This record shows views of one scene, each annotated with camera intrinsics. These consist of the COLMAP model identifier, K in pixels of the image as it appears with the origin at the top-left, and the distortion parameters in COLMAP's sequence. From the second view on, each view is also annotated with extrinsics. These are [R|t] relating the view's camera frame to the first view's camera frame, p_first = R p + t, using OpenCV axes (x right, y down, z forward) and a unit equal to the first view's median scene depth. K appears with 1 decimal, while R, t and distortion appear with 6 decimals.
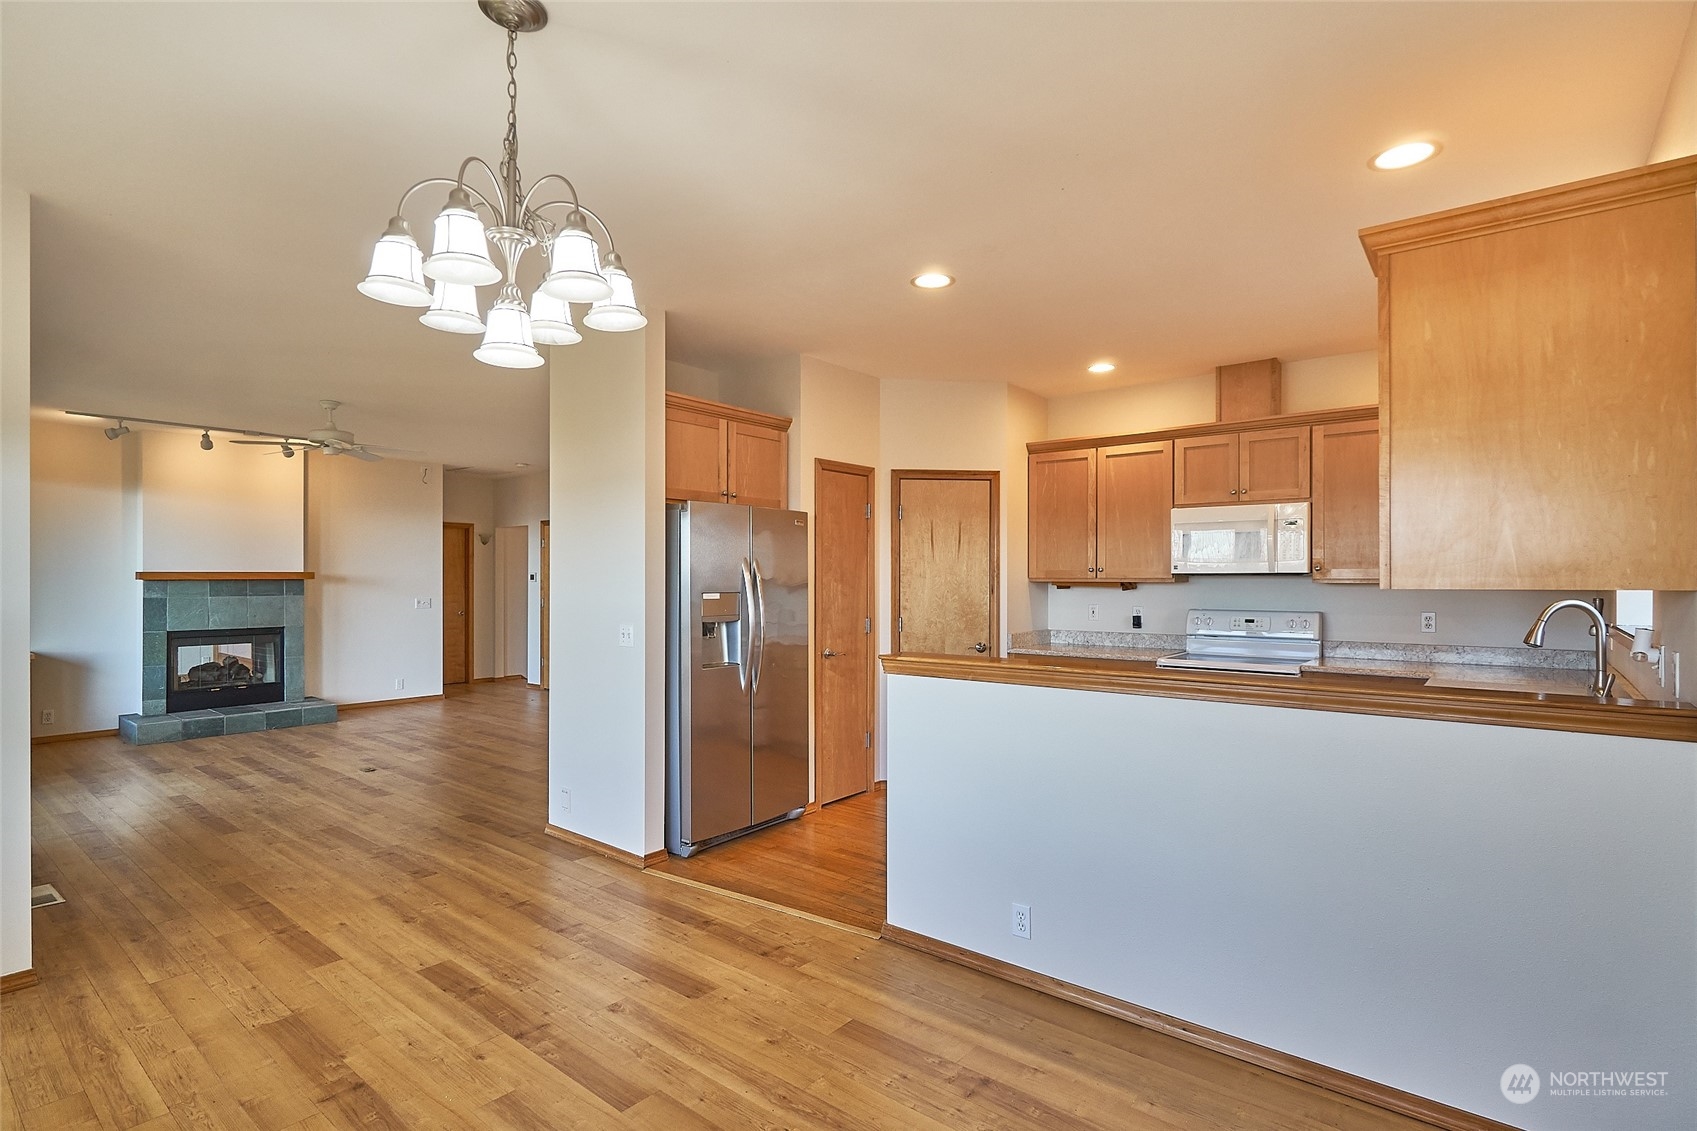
lens RADIAL K [[853.3, 0, 846.2], [0, 853.3, 578.8], [0, 0, 1]] dist [0.004126, 0.000120]
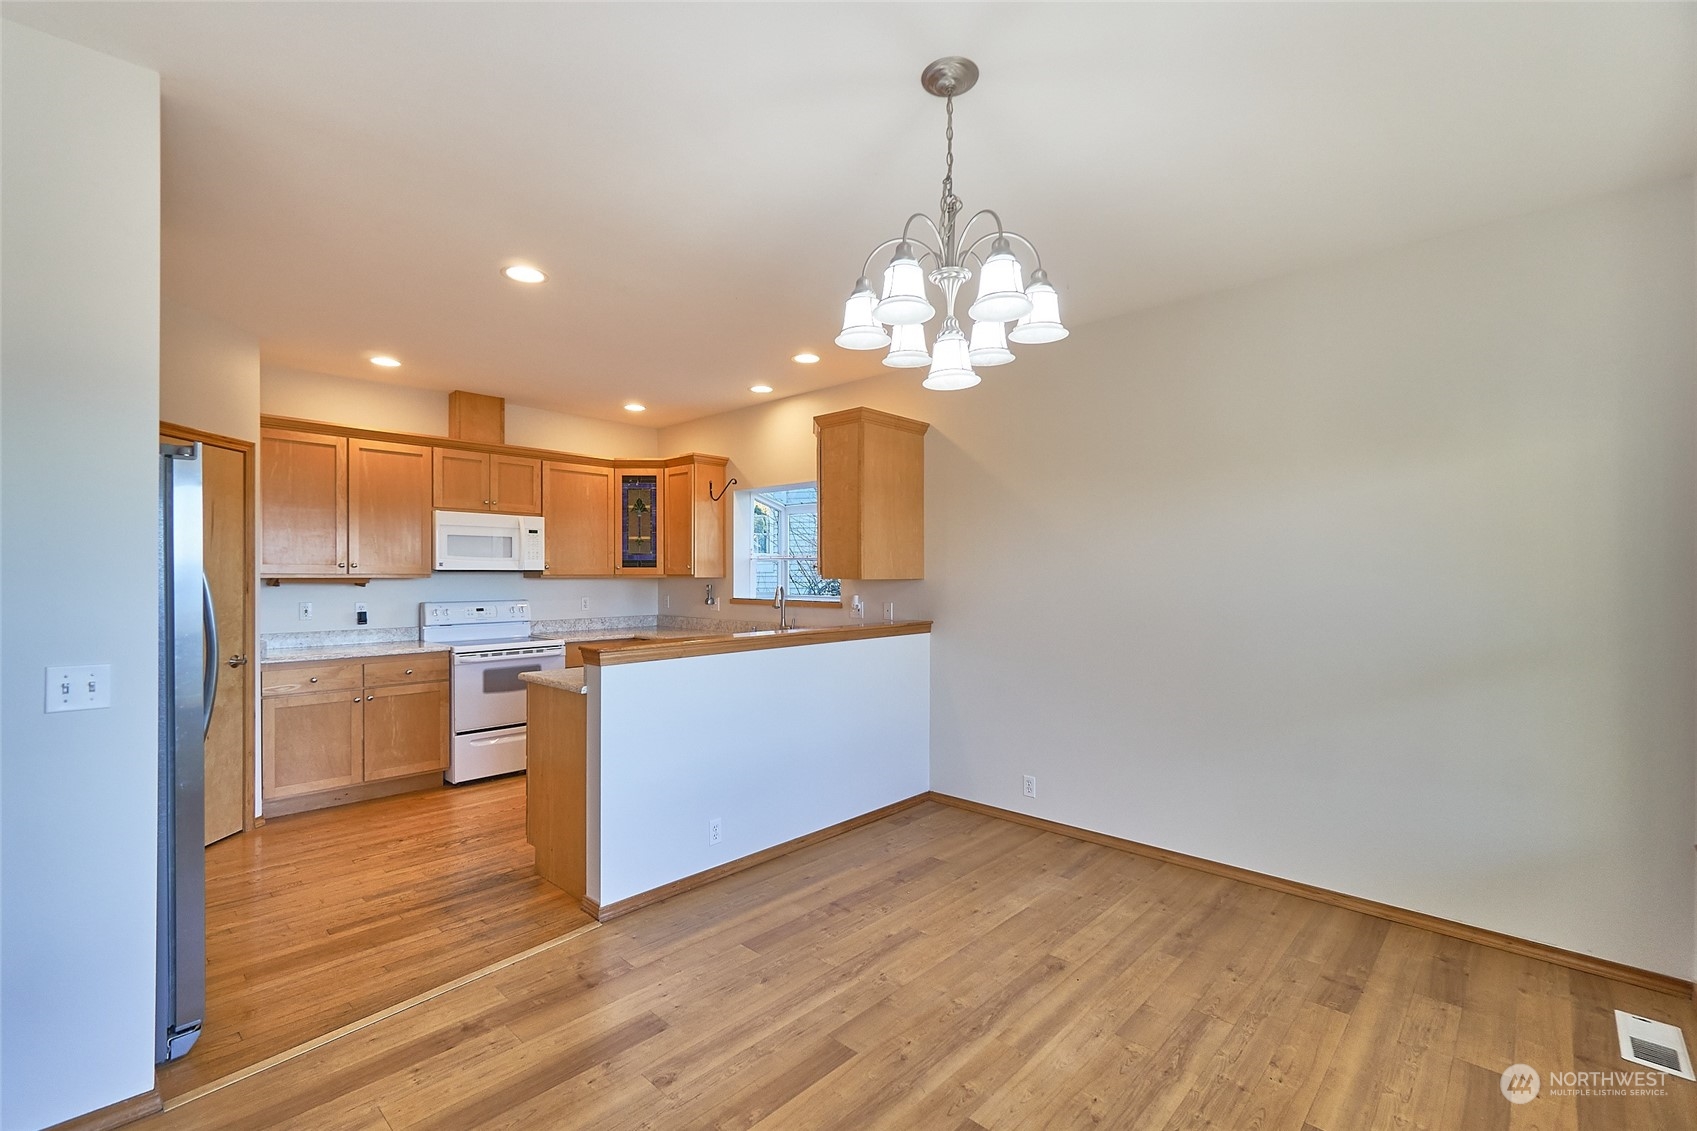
lens RADIAL K [[757.2, 0, 837.3], [0, 757.2, 572.9], [0, 0, 1]] dist [0.002523, -0.000806]
pose [[0.052387, 0.001406, 0.998626, -0.755500], [0.000932, 0.999999, -0.001457, -0.000572], [-0.998626, 0.001007, 0.052386, 0.587533]]
